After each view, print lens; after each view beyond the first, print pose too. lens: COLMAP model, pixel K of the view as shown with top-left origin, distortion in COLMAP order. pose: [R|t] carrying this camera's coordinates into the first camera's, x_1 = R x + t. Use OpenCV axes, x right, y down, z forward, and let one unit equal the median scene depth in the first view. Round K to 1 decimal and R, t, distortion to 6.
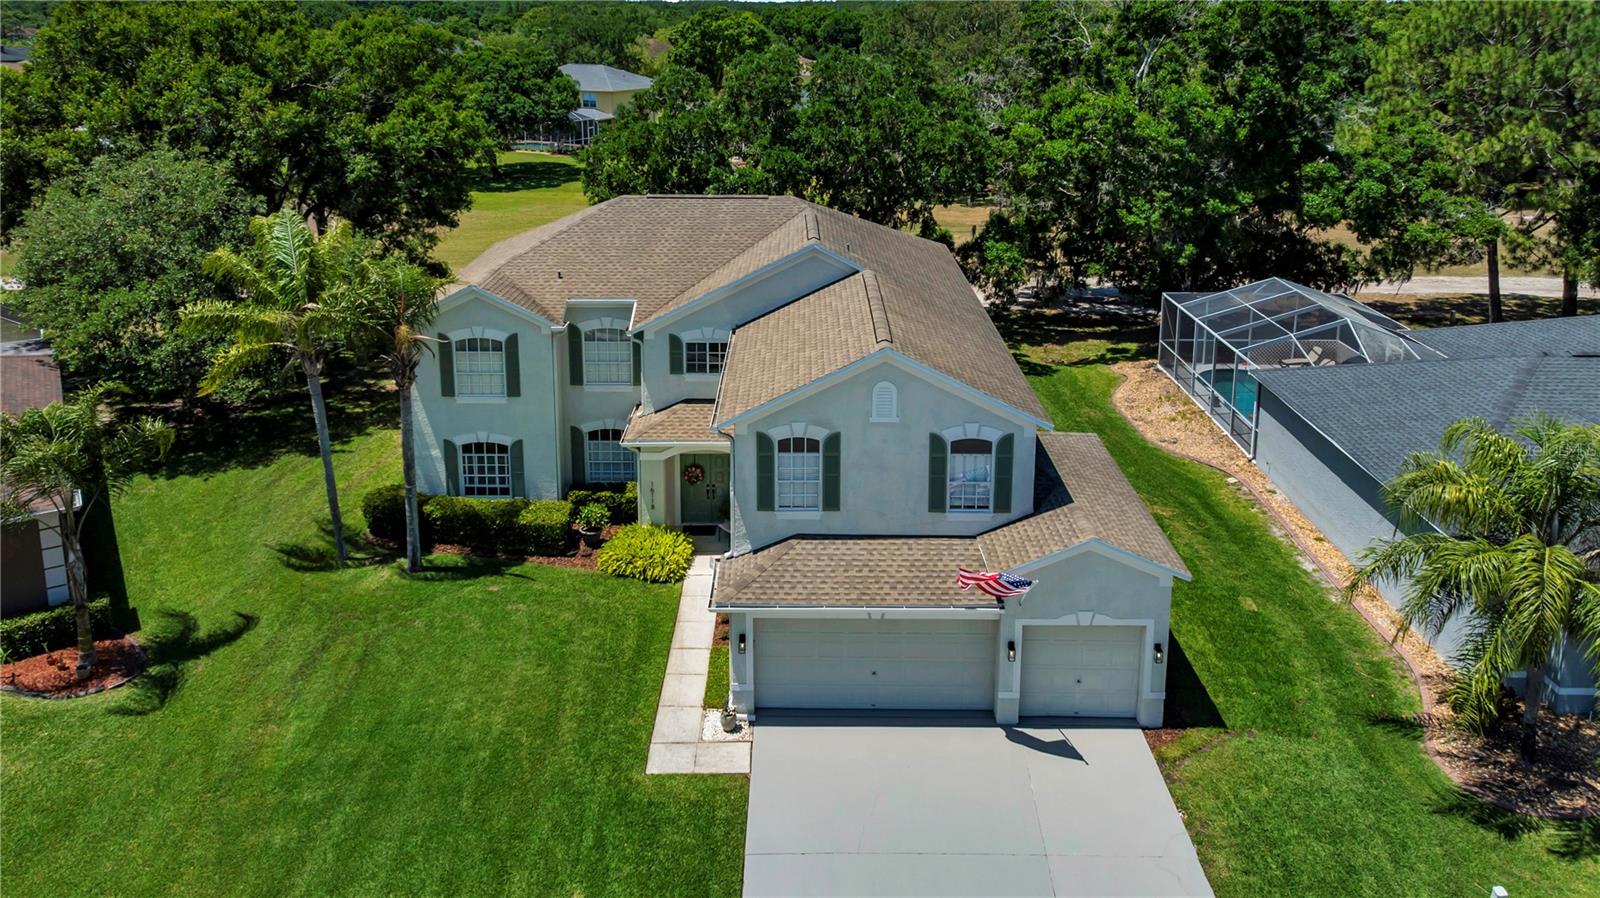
lens RADIAL K [[1149.7, 0, 793.0], [0, 1149.7, 145.6], [0, 0, 1]] dist [-0.005643, -0.000419]
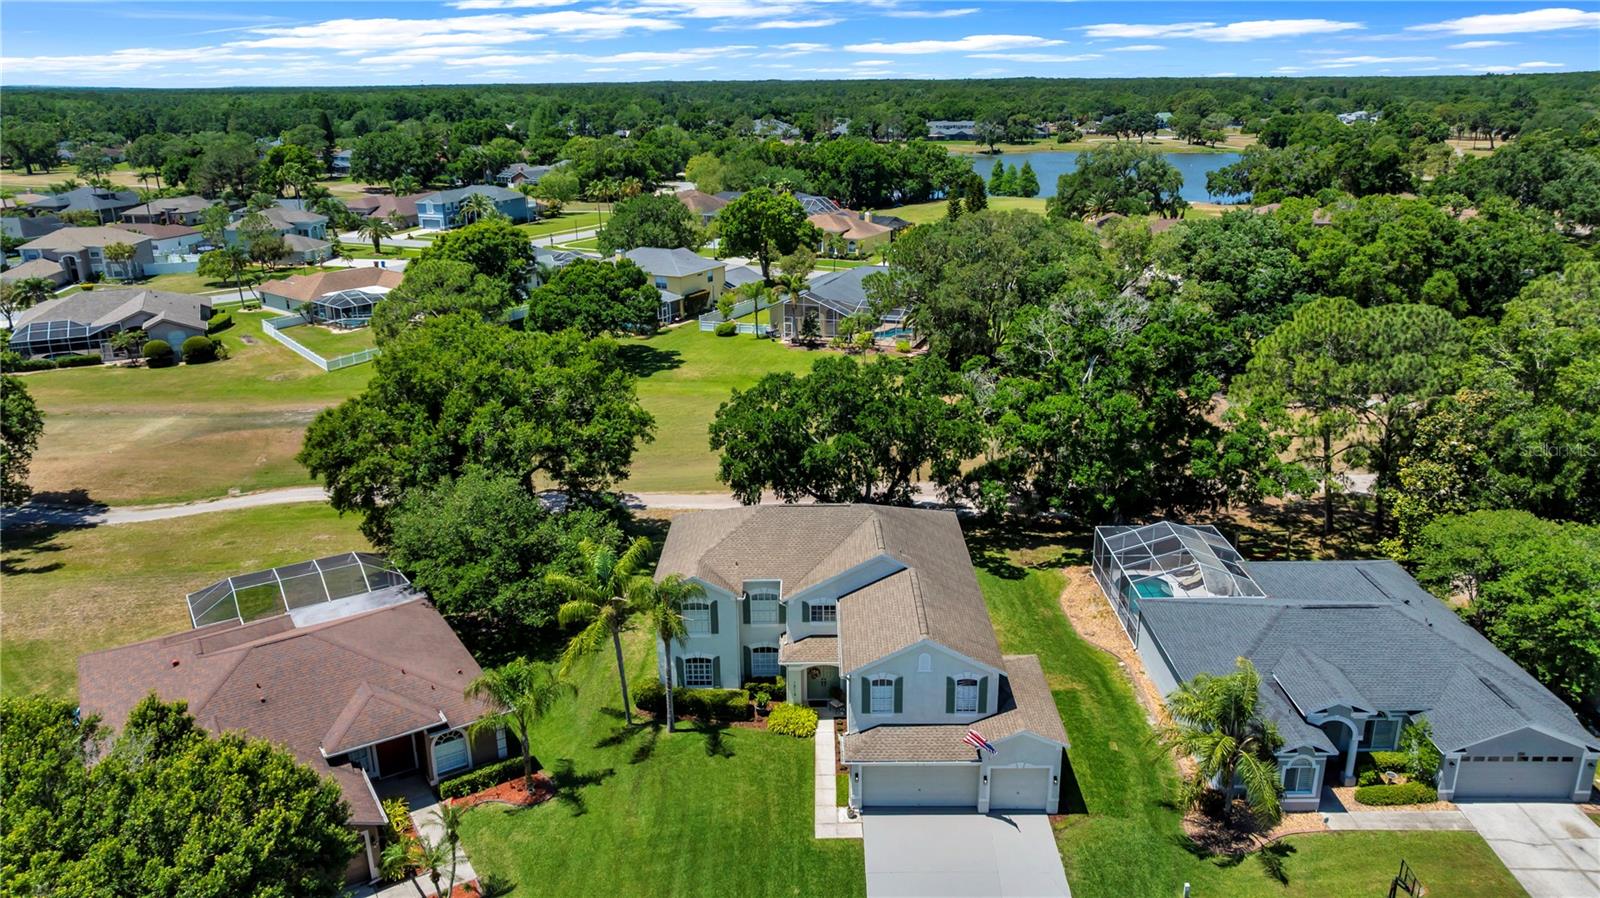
lens RADIAL K [[1127.2, 0, 808.9], [0, 1127.2, 323.0], [0, 0, 1]] dist [-0.000800, -0.002373]
pose [[0.999960, -0.008807, 0.001526, -0.102518], [0.008618, 0.995249, 0.096982, -0.475360], [-0.002373, -0.096965, 0.995285, -0.775044]]
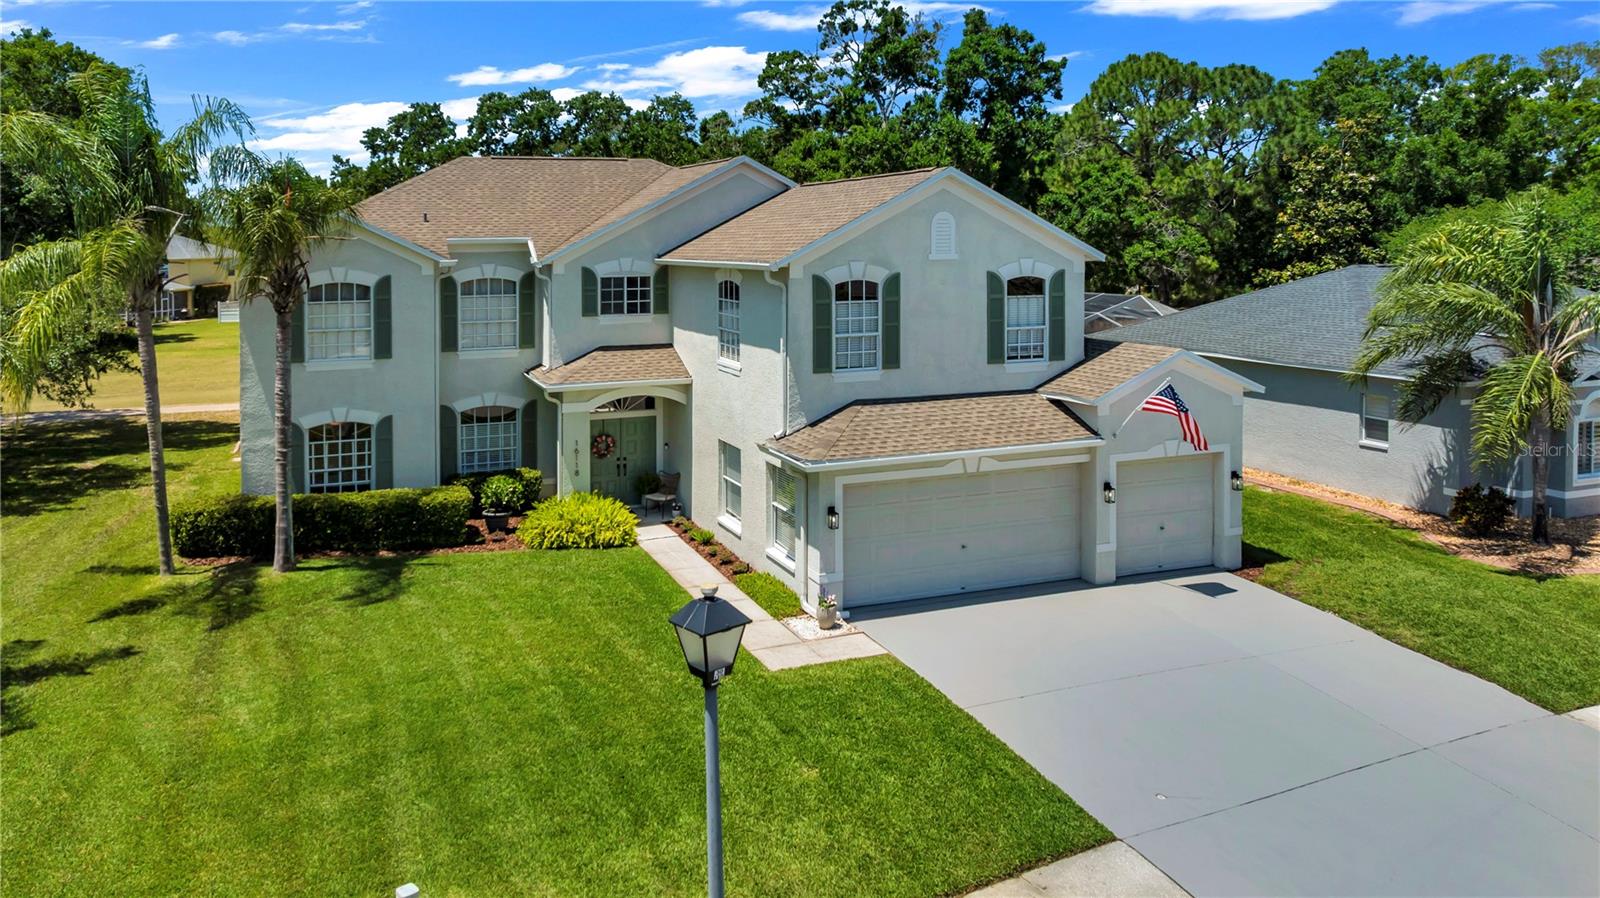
lens RADIAL K [[1148.8, 0, 721.5], [0, 1148.8, 201.0], [0, 0, 1]] dist [-0.005438, -0.004780]
pose [[0.939299, -0.004893, 0.343063, -0.321416], [0.057861, 0.987836, -0.144334, 0.260689], [-0.338184, 0.155423, 0.928157, 0.185532]]
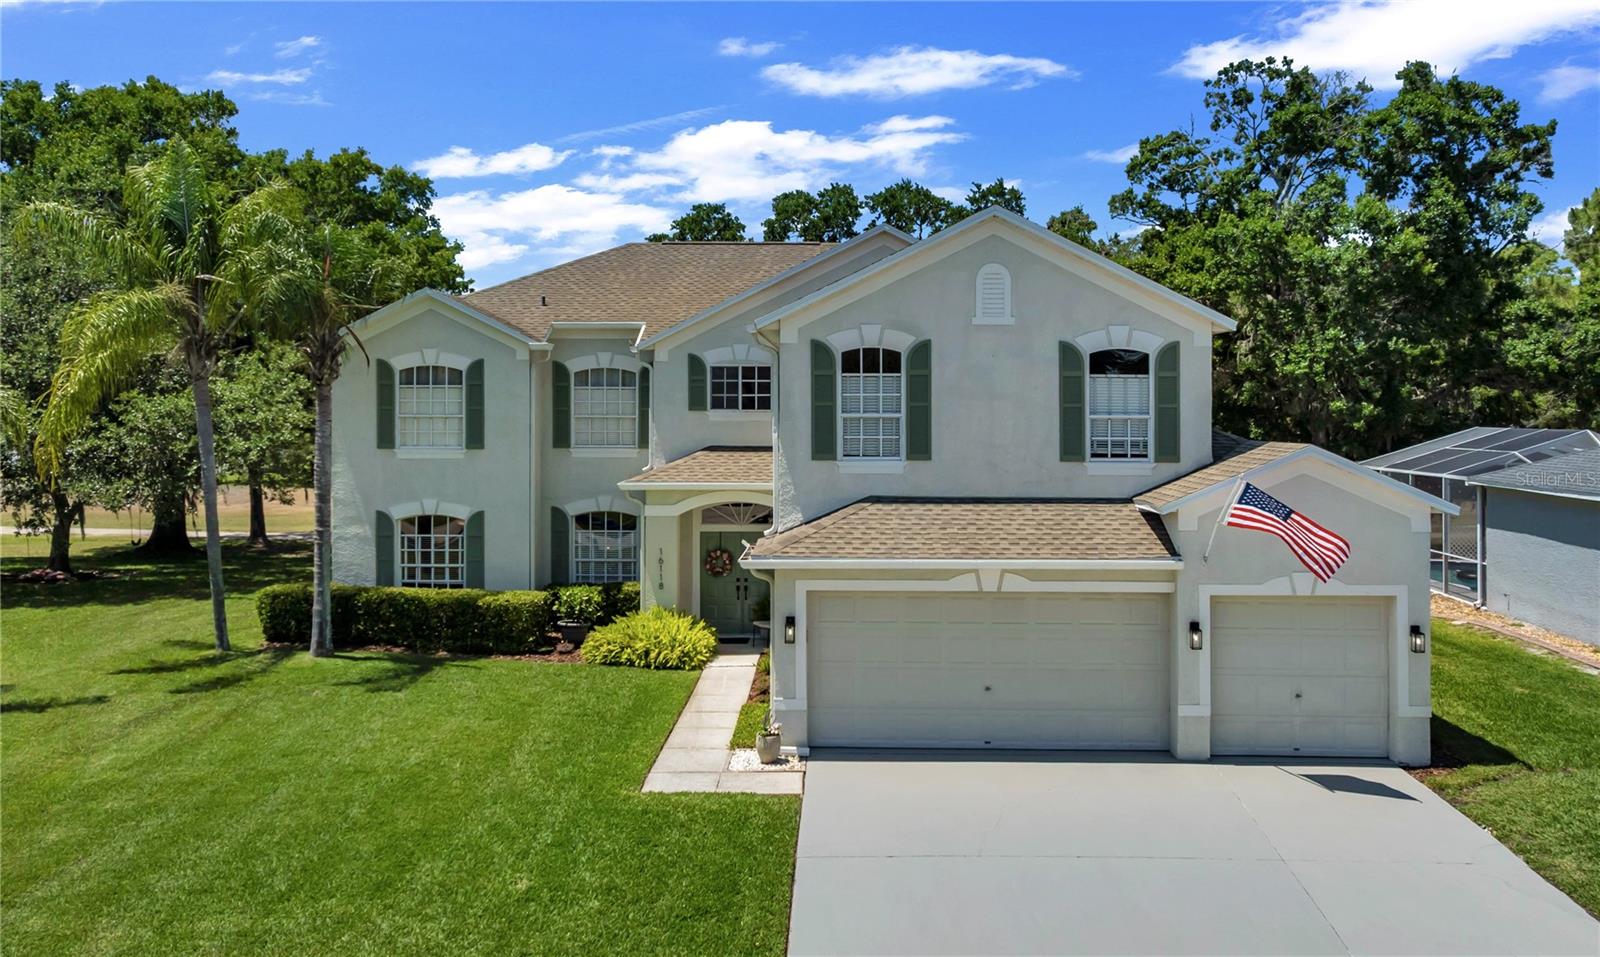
lens RADIAL K [[1333.3, 0, 824.2], [0, 1333.3, 331.5], [0, 0, 1]] dist [-0.006557, -0.000151]
pose [[0.999960, -0.002001, -0.008773, -0.013778], [0.000422, 0.984316, -0.176411, 0.321680], [0.008989, 0.176400, 0.984277, 0.166208]]
